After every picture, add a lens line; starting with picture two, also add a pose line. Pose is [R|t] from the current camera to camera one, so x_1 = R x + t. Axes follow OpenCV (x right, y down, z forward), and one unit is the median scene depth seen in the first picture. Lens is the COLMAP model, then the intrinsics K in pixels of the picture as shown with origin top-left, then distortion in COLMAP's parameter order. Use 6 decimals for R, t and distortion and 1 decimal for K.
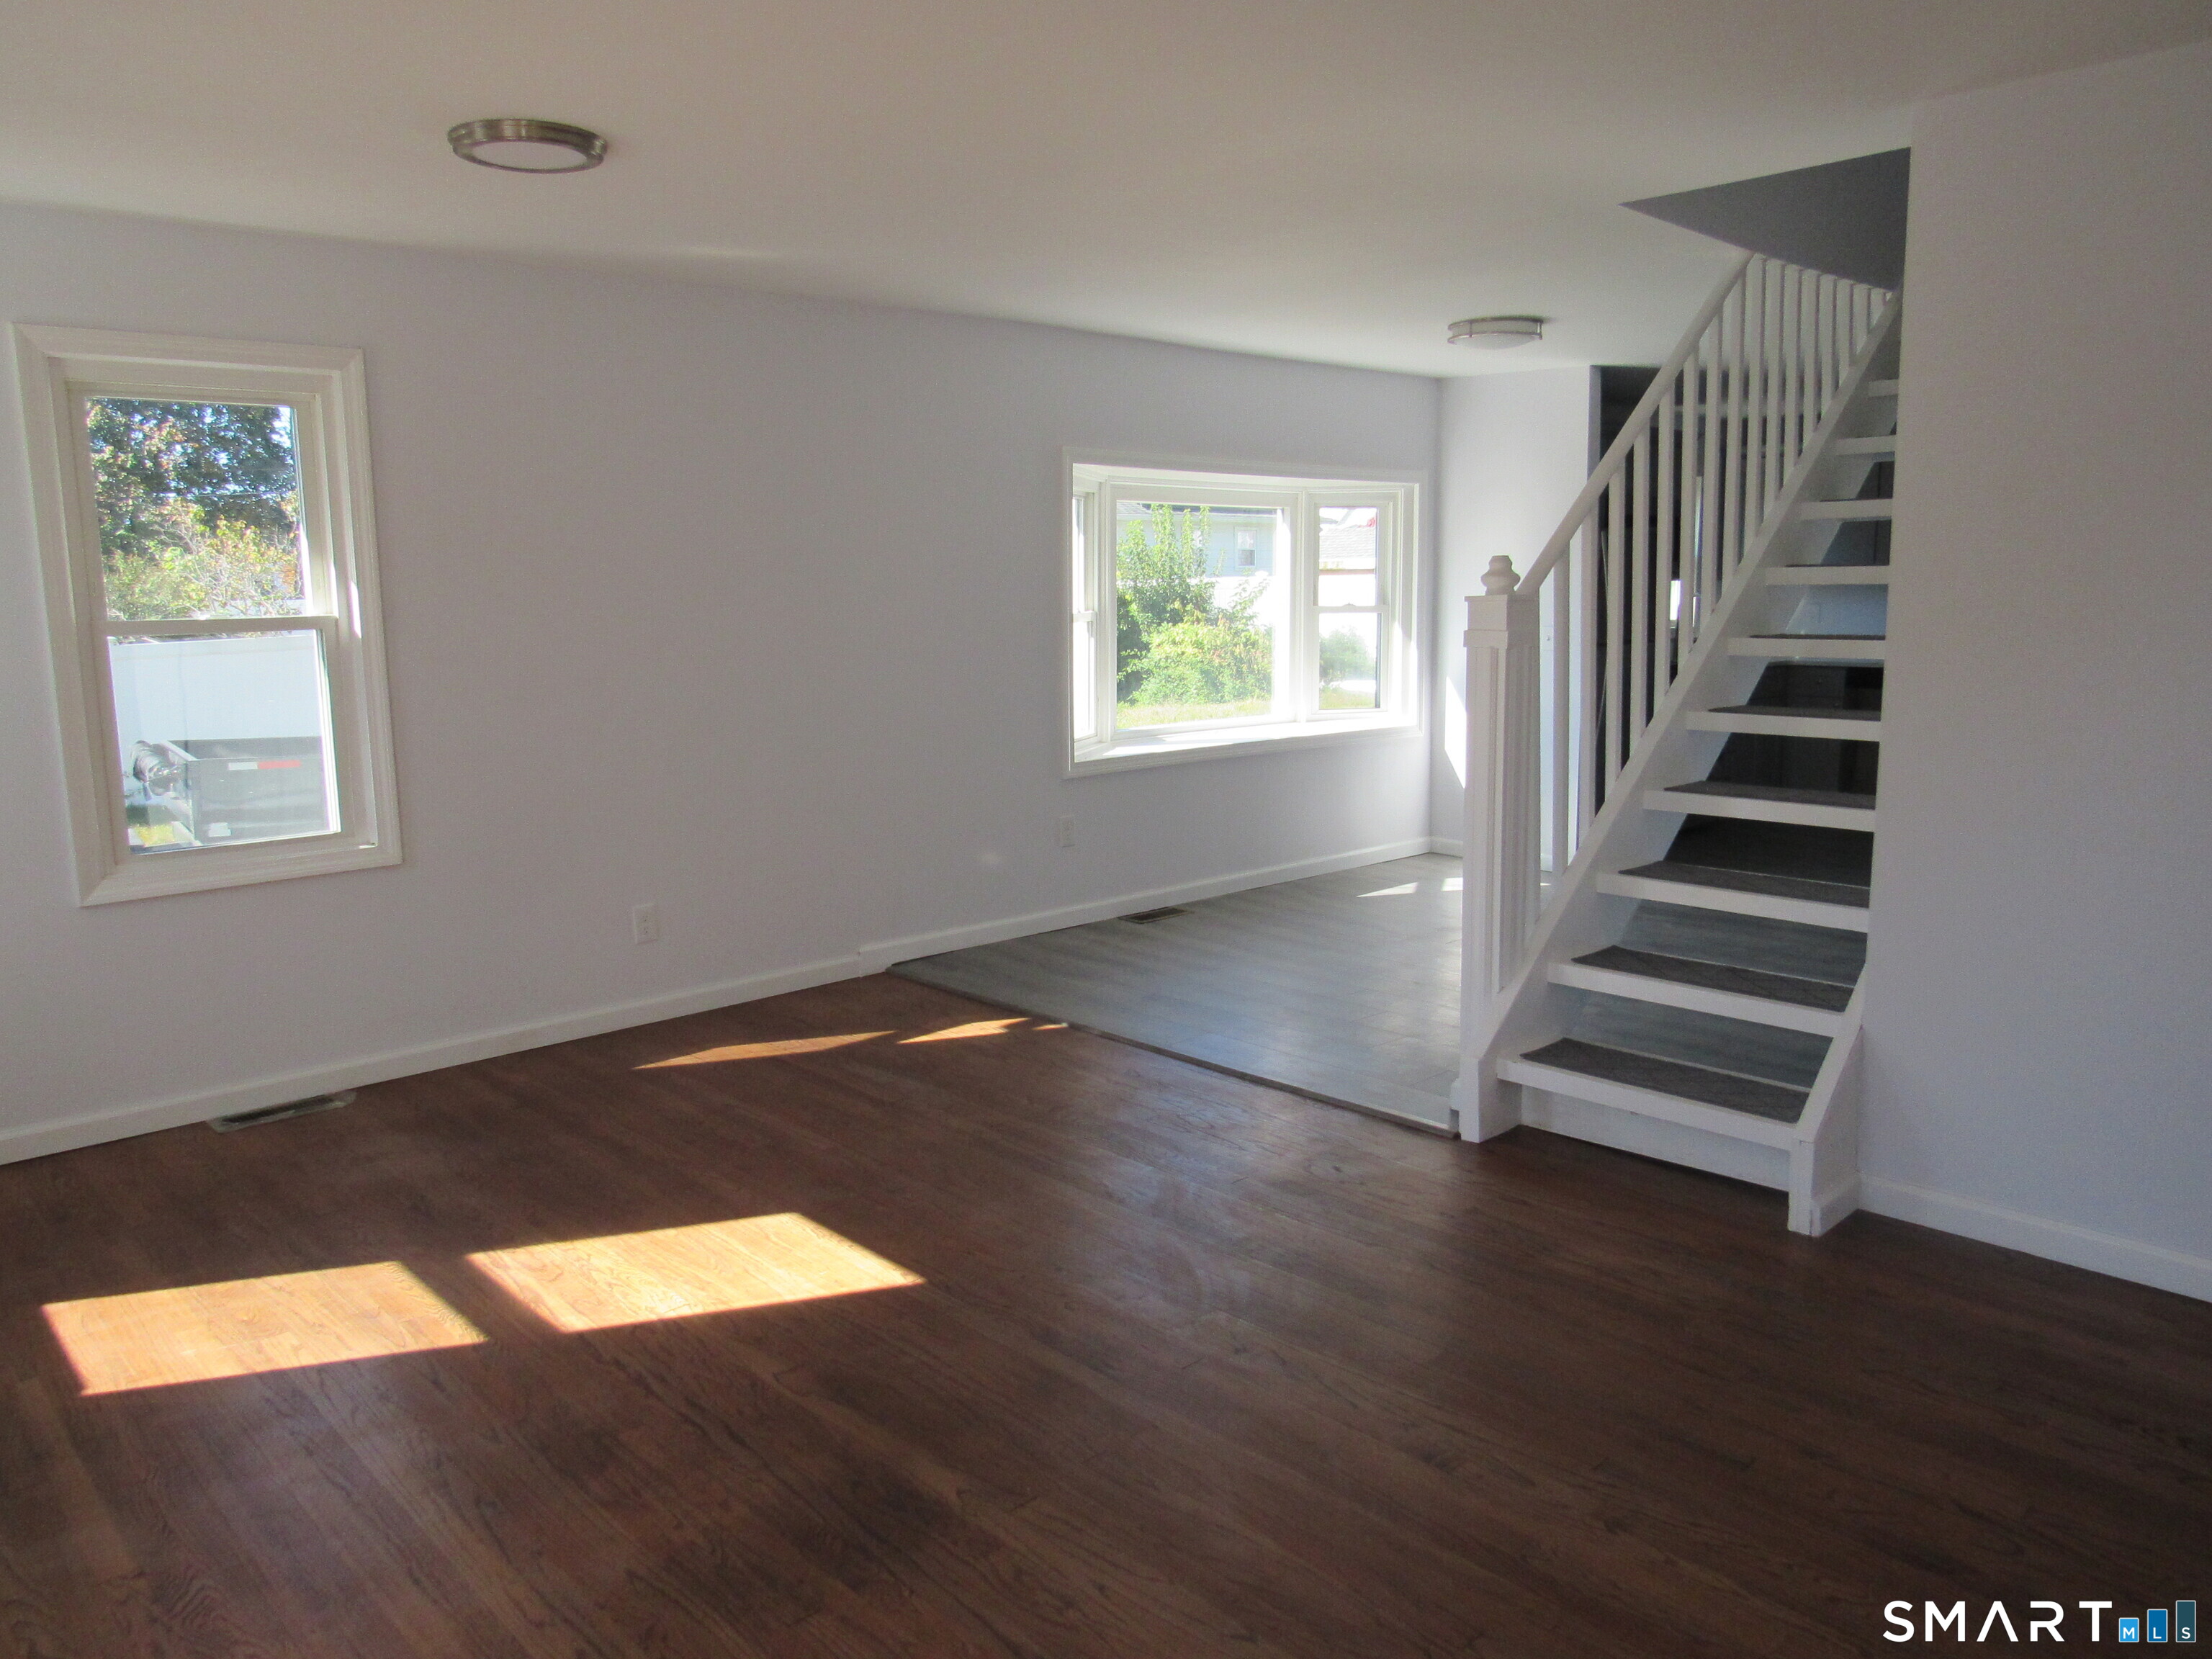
lens RADIAL K [[1675.0, 0, 1106.0], [0, 1675.0, 829.5], [0, 0, 1]] dist [-0.004269, 0.000715]
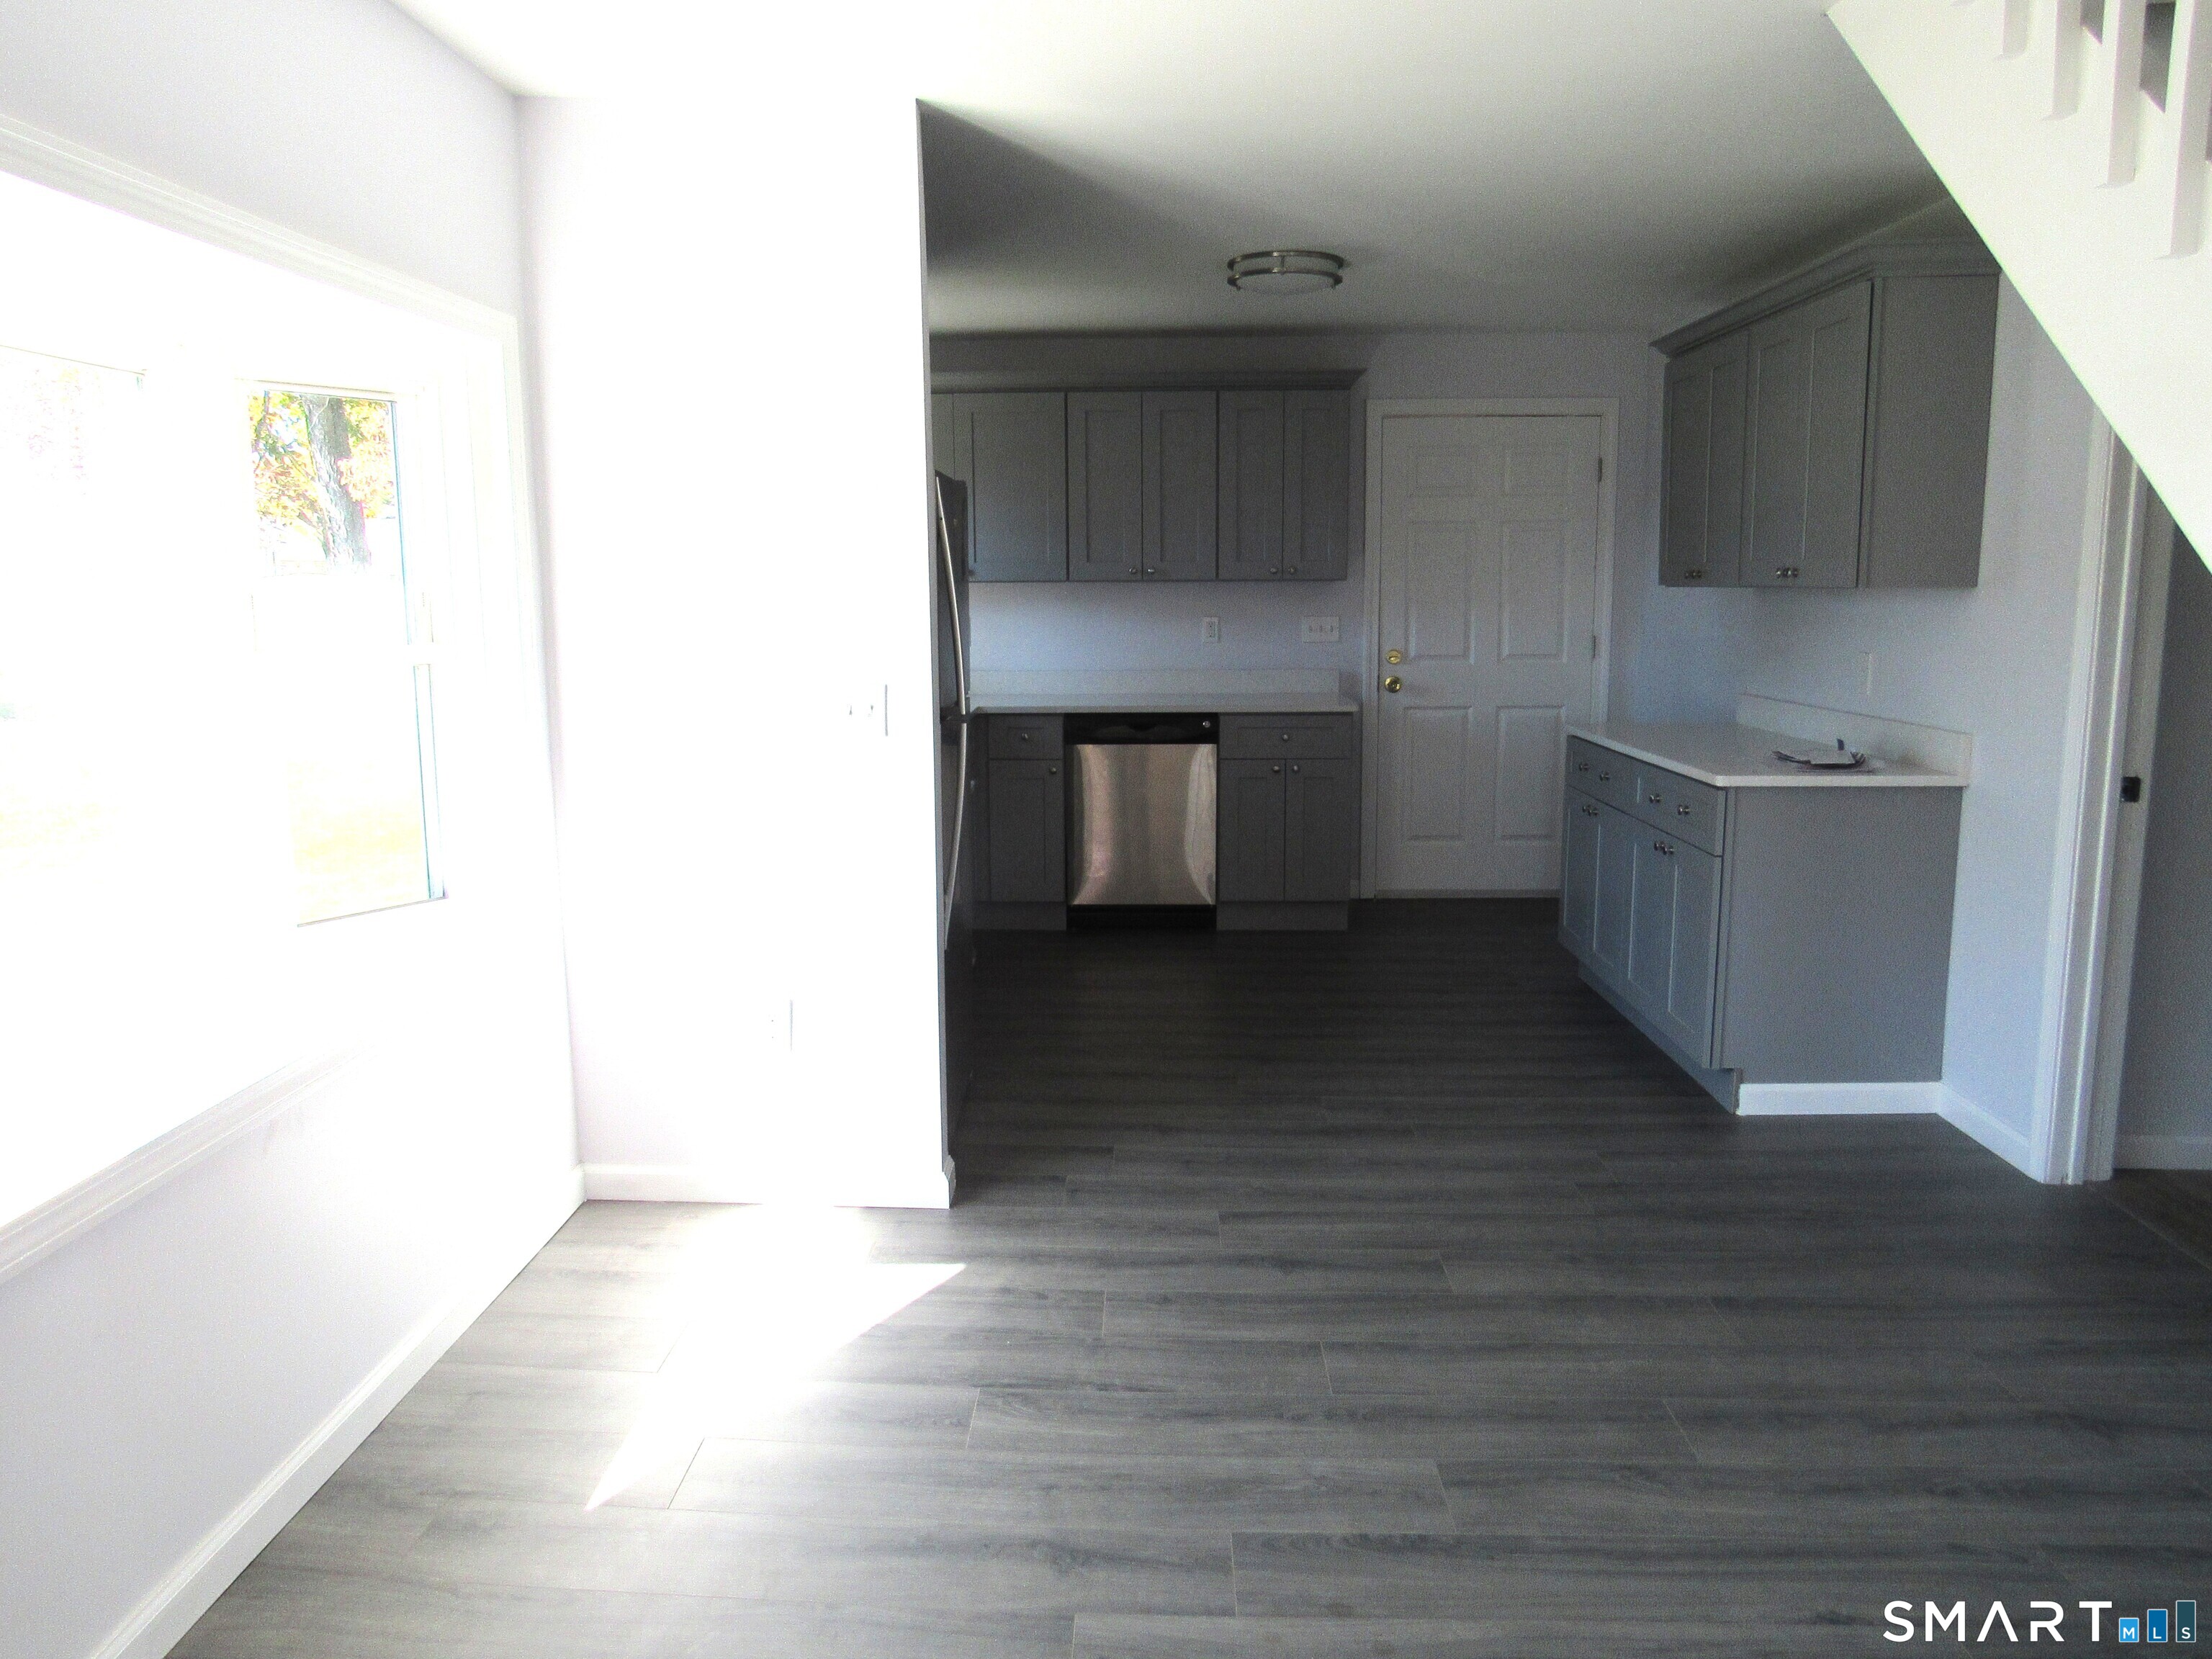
lens RADIAL K [[1607.9, 0, 1106.0], [0, 1607.9, 829.5], [0, 0, 1]] dist [-0.011591, 0.005158]
pose [[0.675327, -0.102051, 0.730424, -0.017324], [0.100919, 0.993851, 0.045548, -0.133605], [-0.730581, 0.042954, 0.681474, 0.917929]]
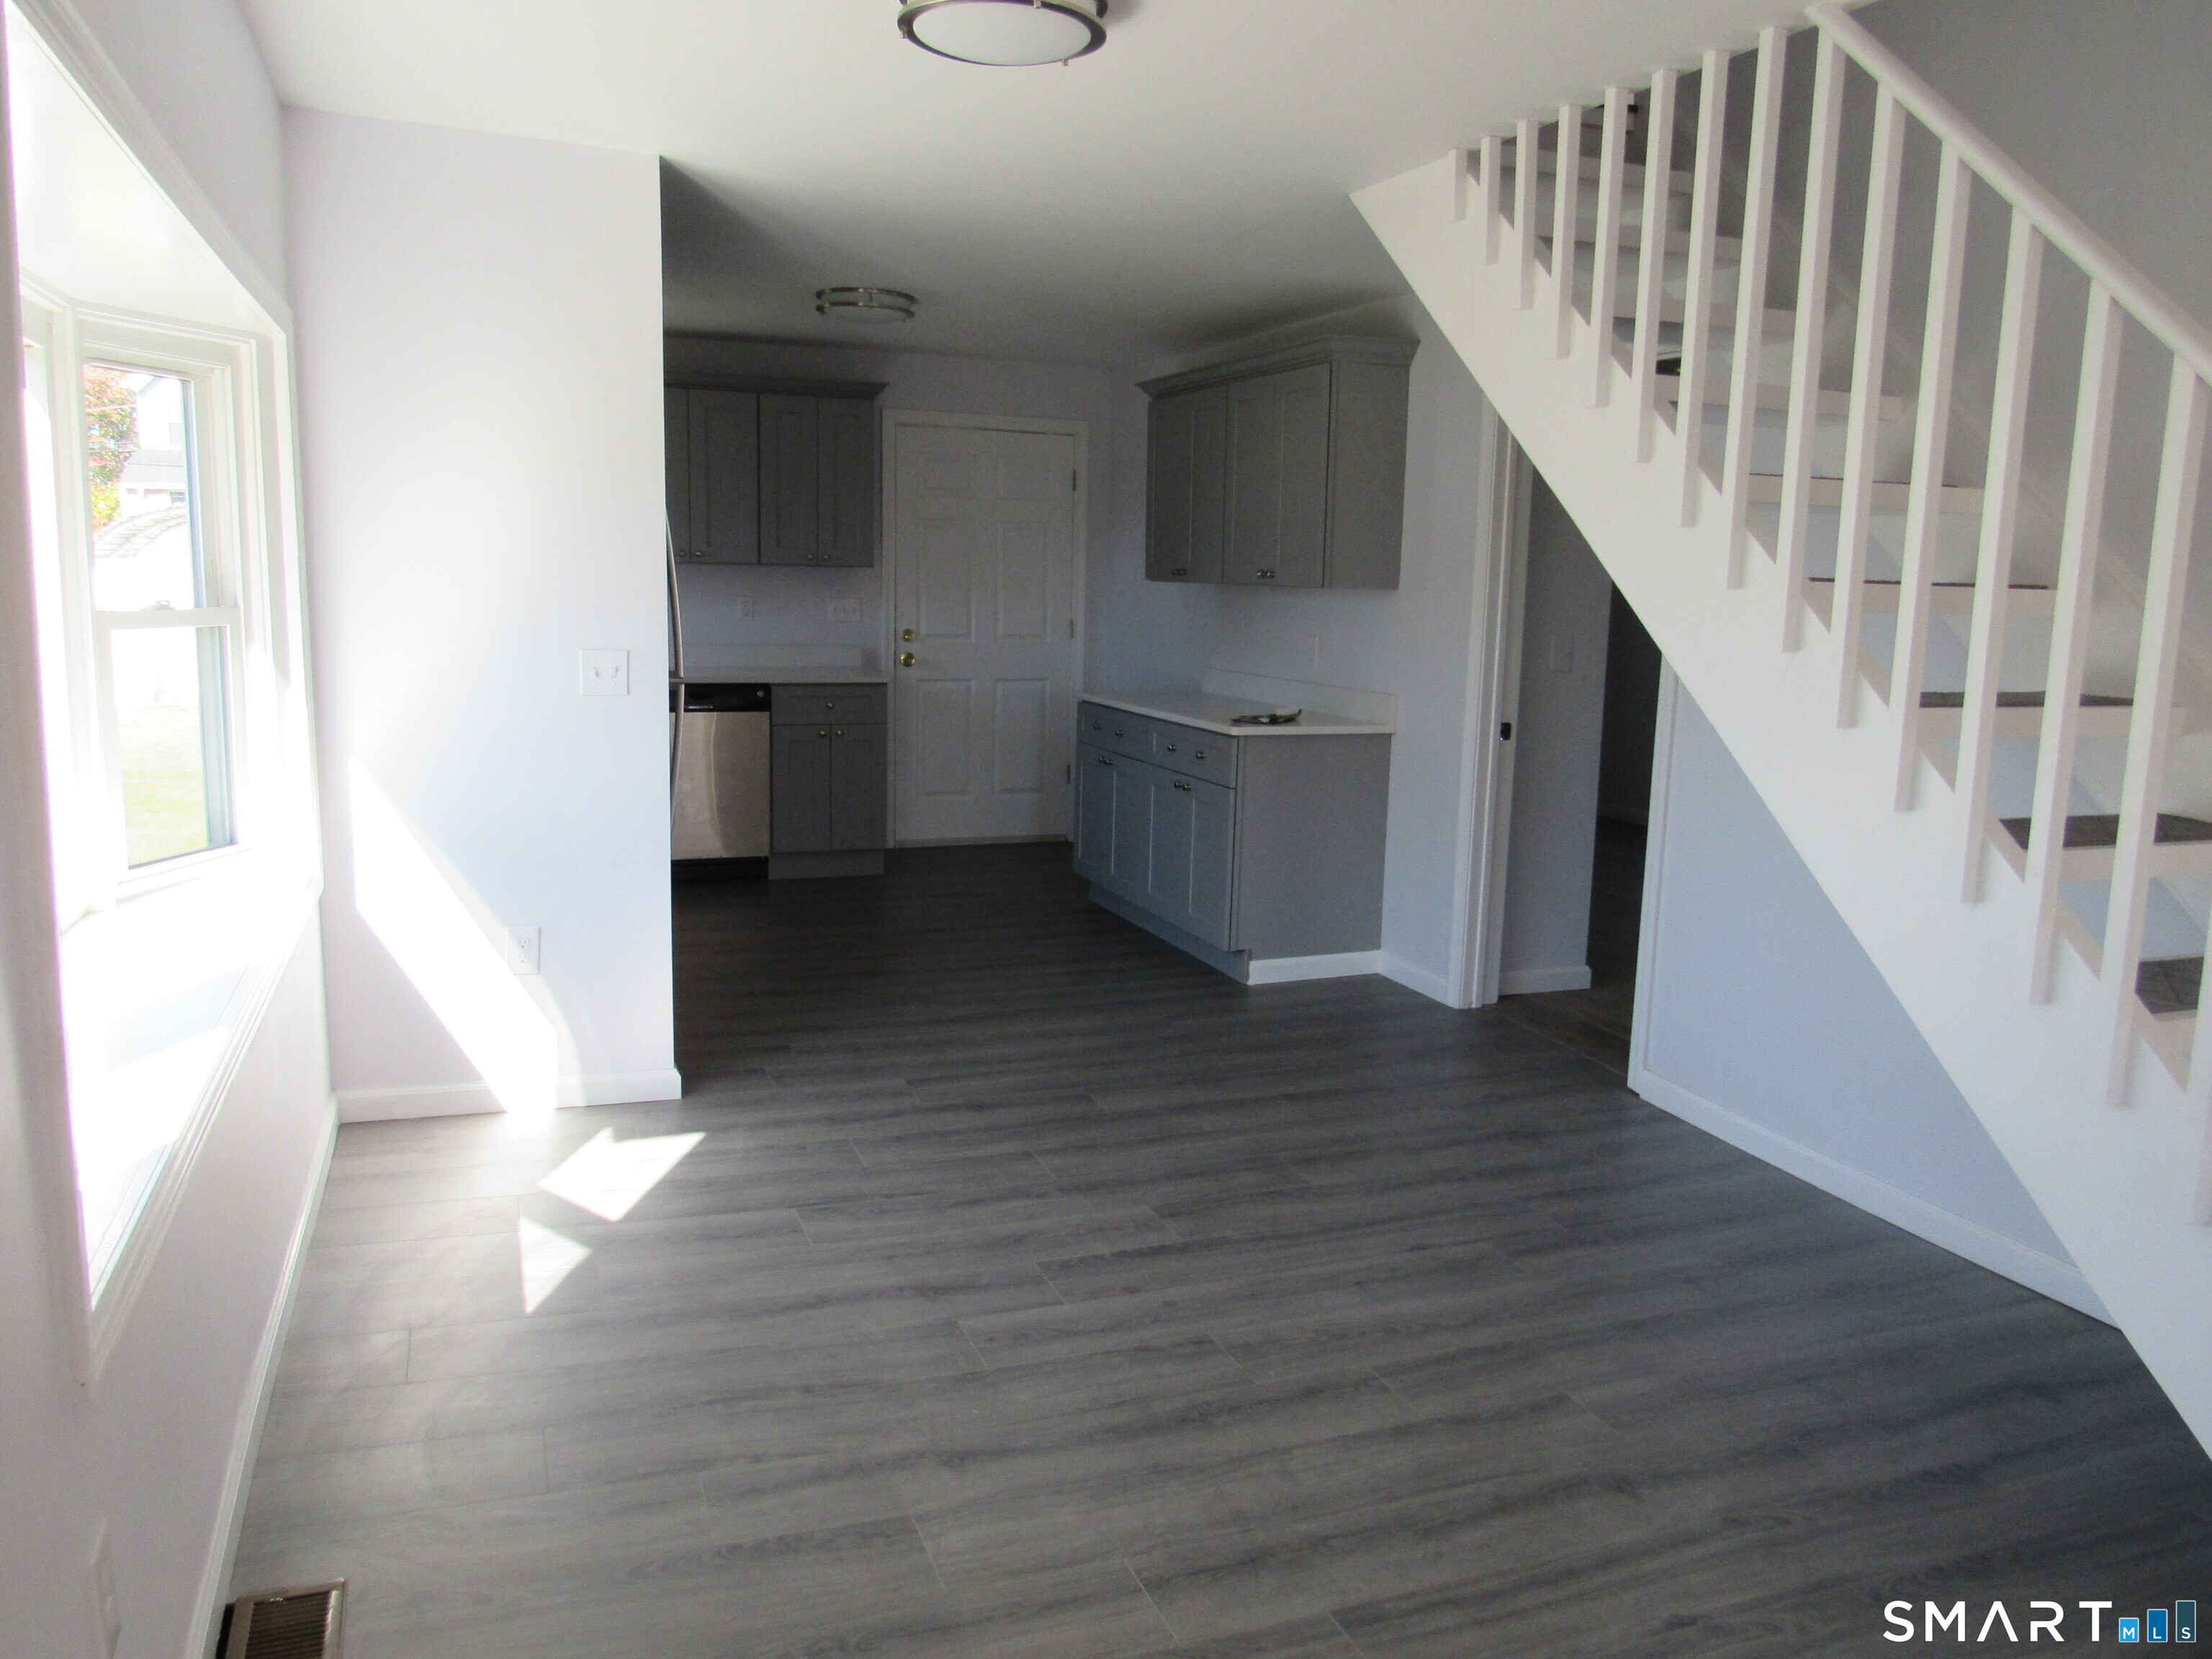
lens RADIAL K [[1607.9, 0, 1106.0], [0, 1607.9, 829.5], [0, 0, 1]] dist [-0.011591, 0.005158]
pose [[0.333406, -0.127795, 0.934082, -0.226470], [0.104523, 0.989673, 0.098092, -0.138371], [-0.936971, 0.064929, 0.343320, 0.953901]]
